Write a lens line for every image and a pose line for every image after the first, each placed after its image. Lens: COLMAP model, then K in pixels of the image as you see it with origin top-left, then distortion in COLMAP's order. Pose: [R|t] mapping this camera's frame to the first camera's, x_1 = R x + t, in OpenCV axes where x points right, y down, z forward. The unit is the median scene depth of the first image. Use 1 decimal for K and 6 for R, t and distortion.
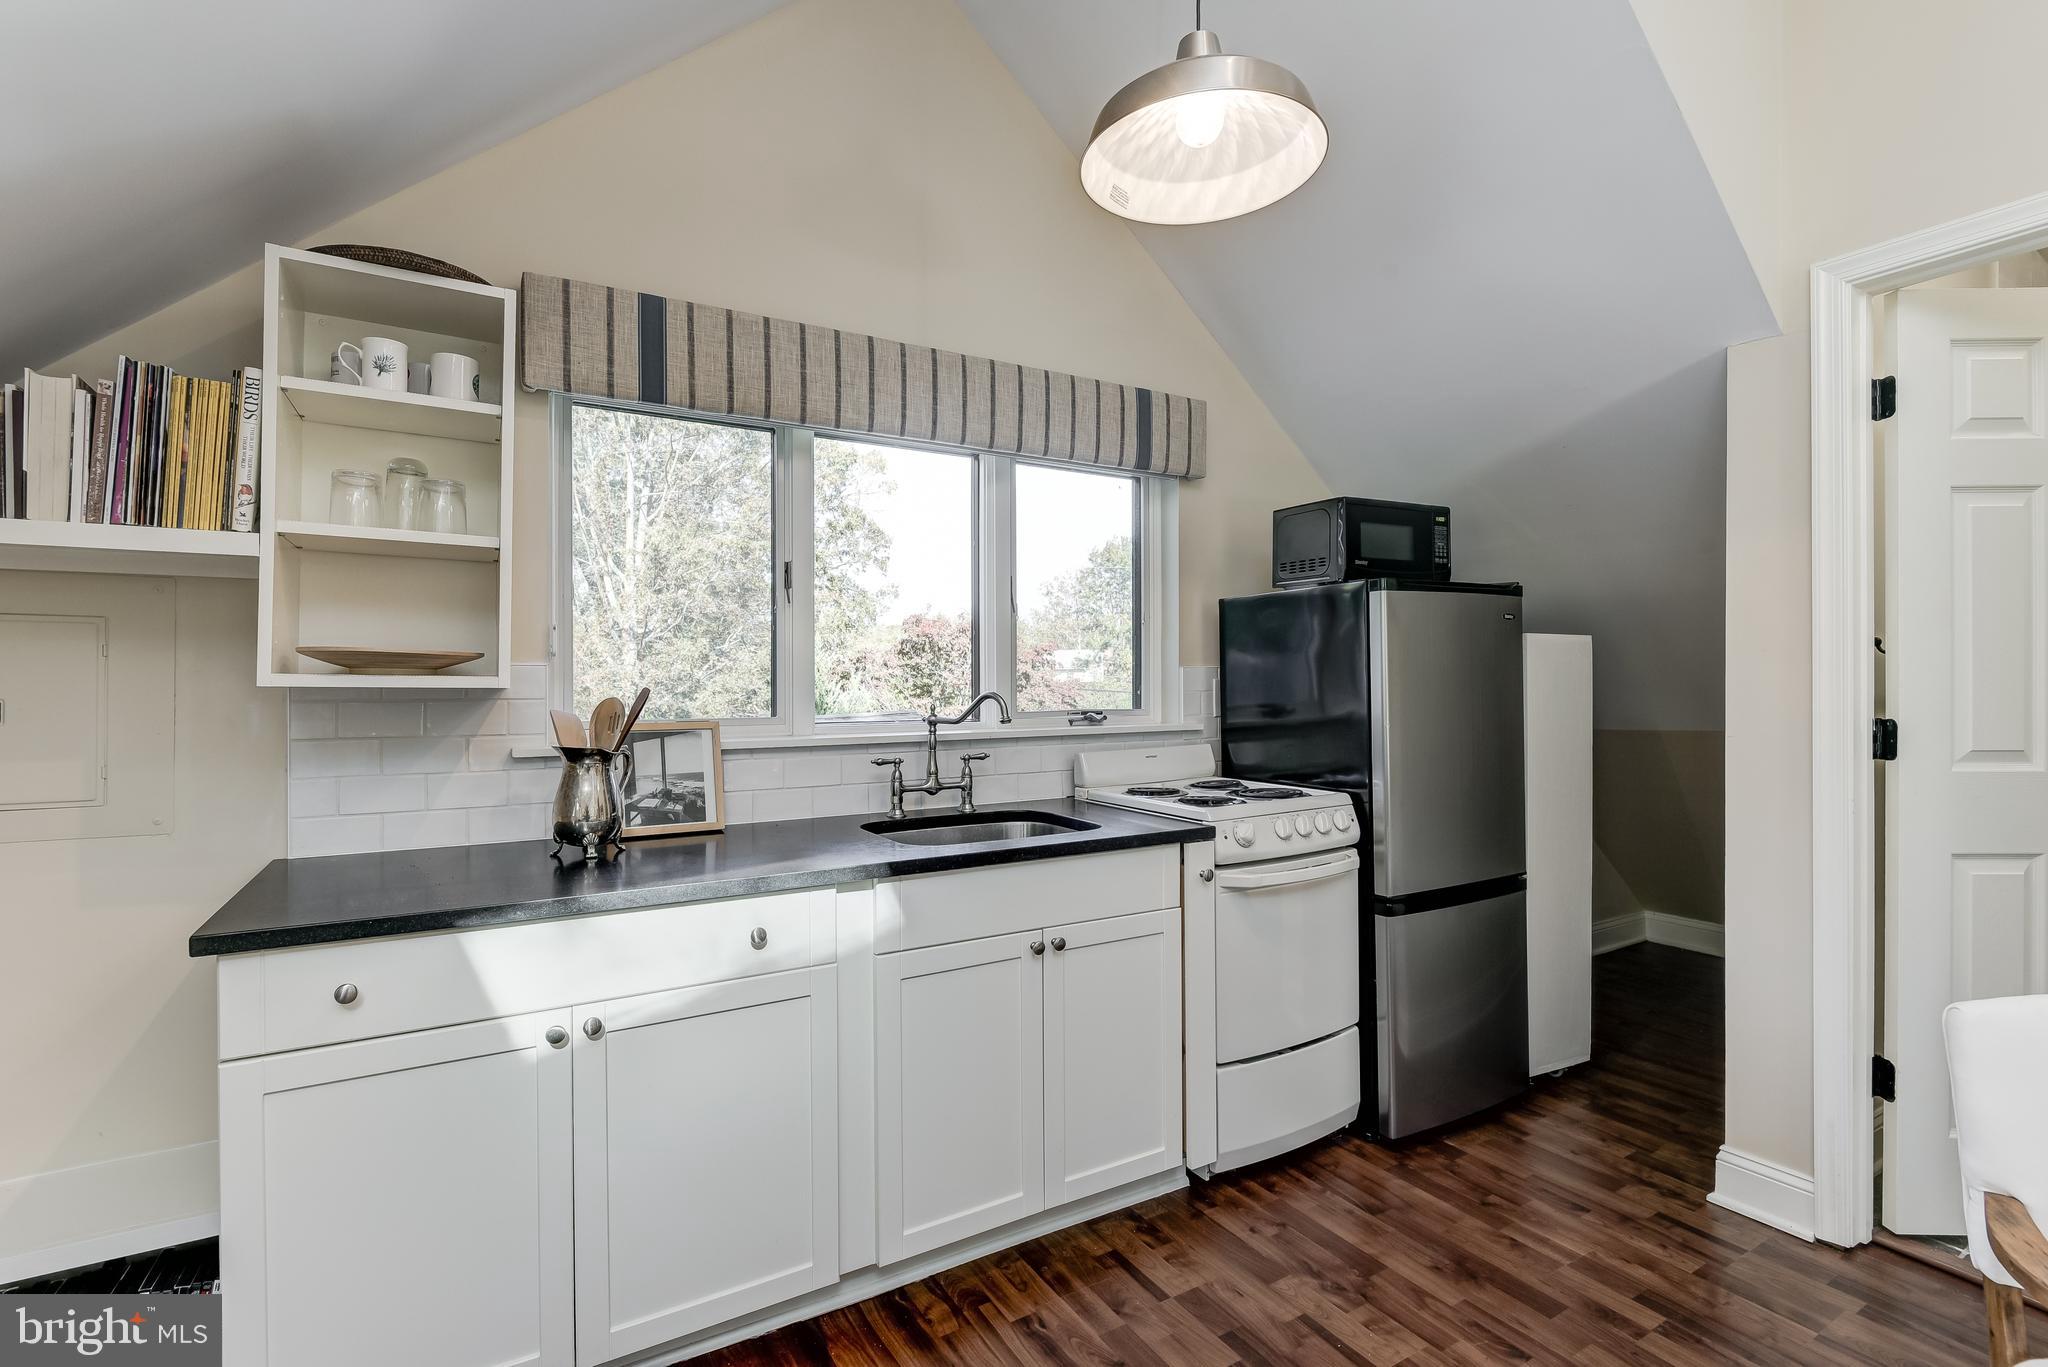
lens RADIAL K [[935.6, 0, 1014.6], [0, 935.6, 683.6], [0, 0, 1]] dist [-0.021082, -0.000381]
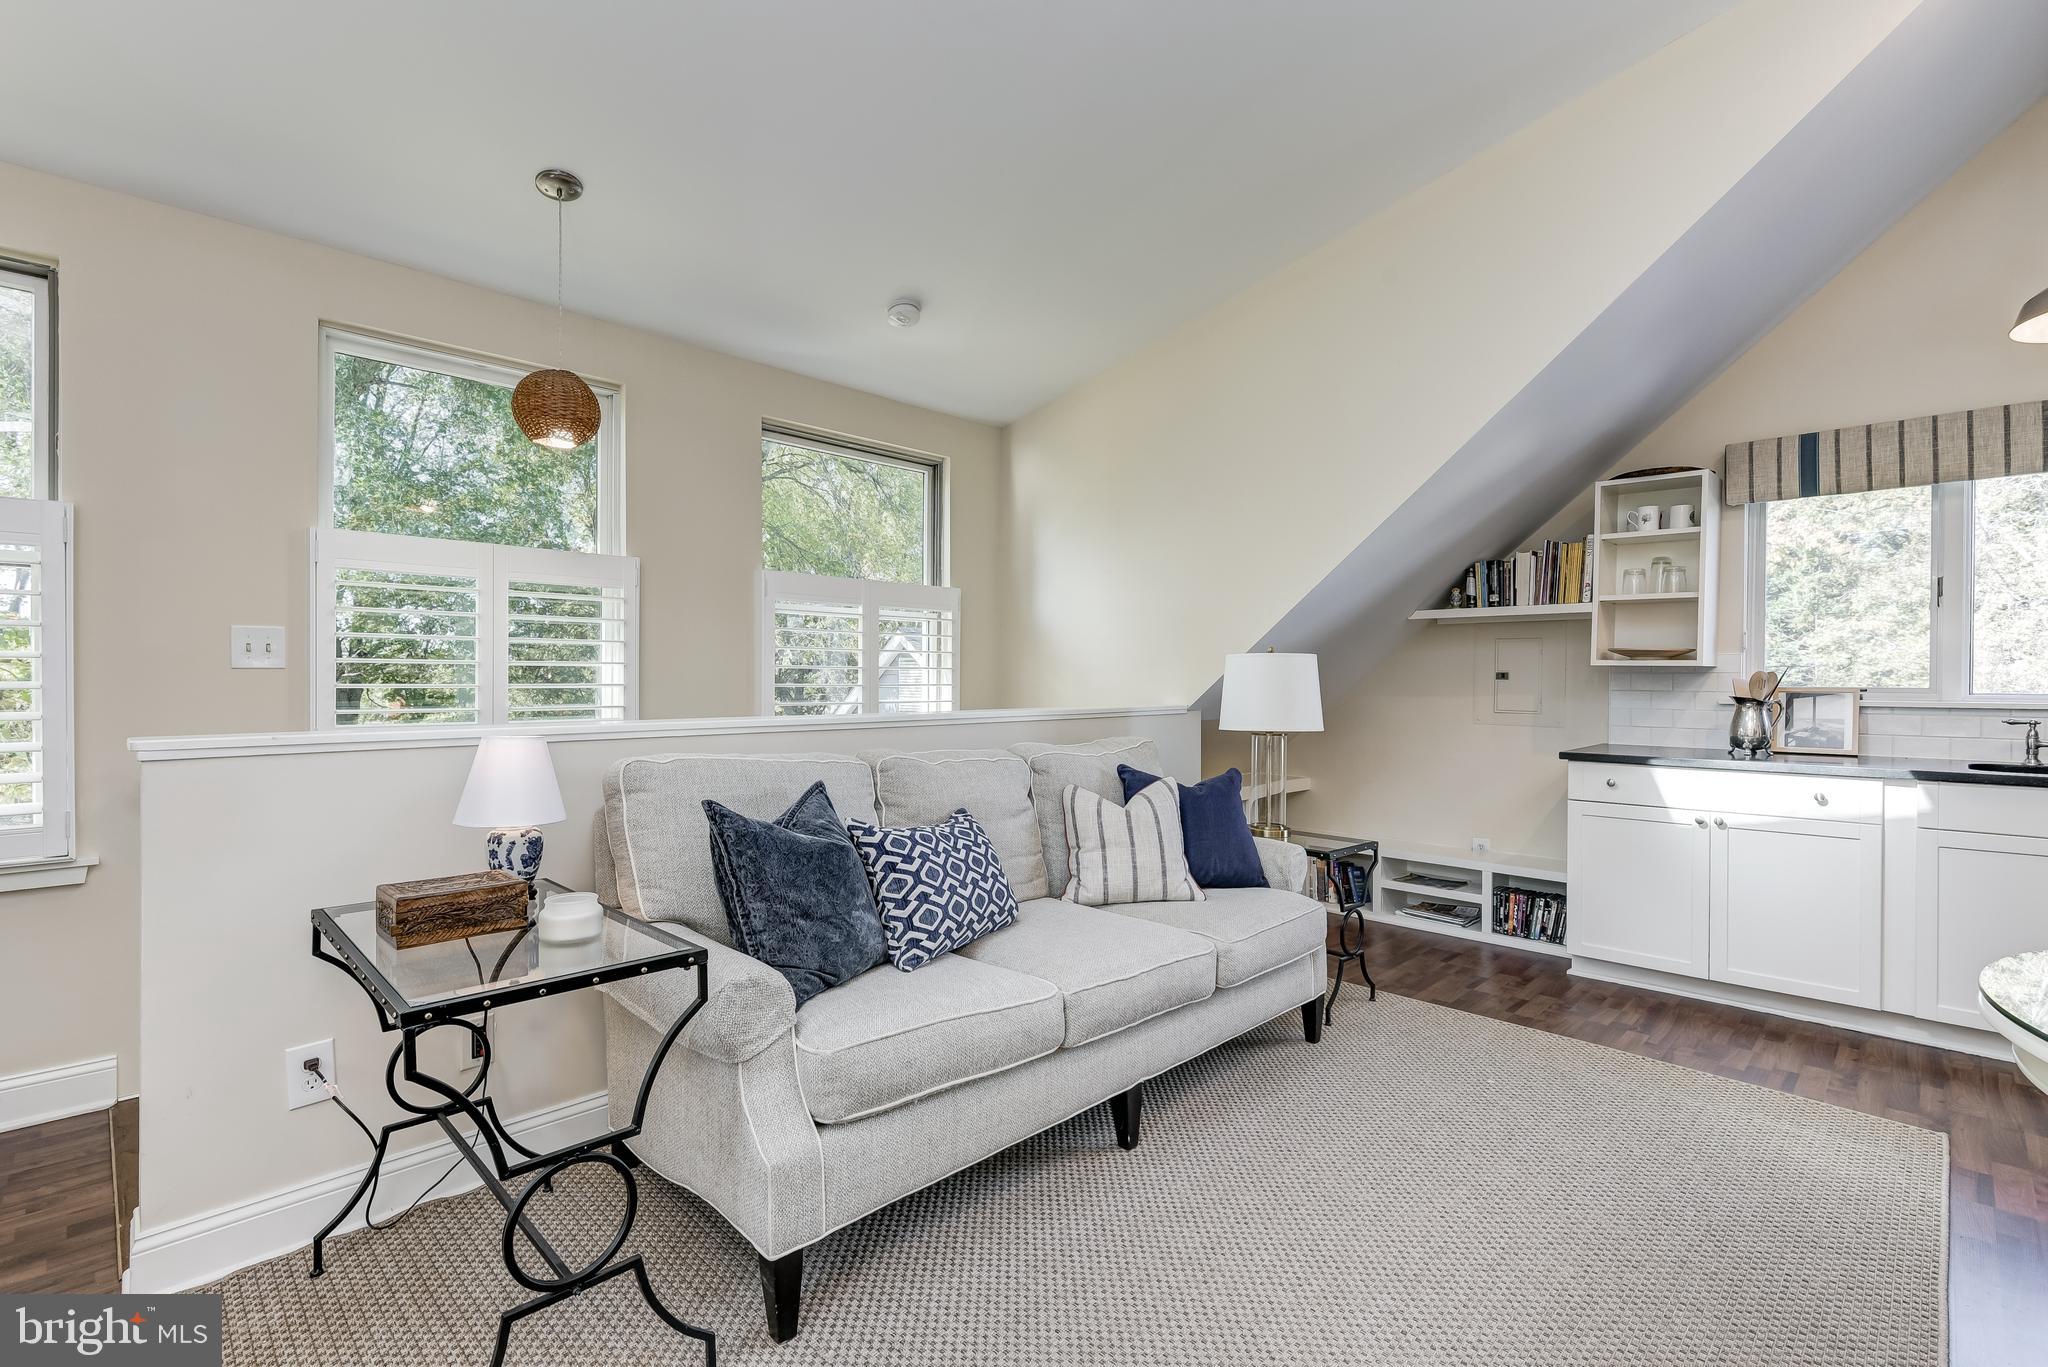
lens RADIAL K [[935.6, 0, 1014.6], [0, 935.6, 683.6], [0, 0, 1]] dist [-0.021082, -0.000381]
pose [[0.245327, 0.013512, -0.969346, 1.031377], [-0.005545, 0.999906, 0.012534, 0.026054], [0.969425, 0.002300, 0.245378, -0.942025]]
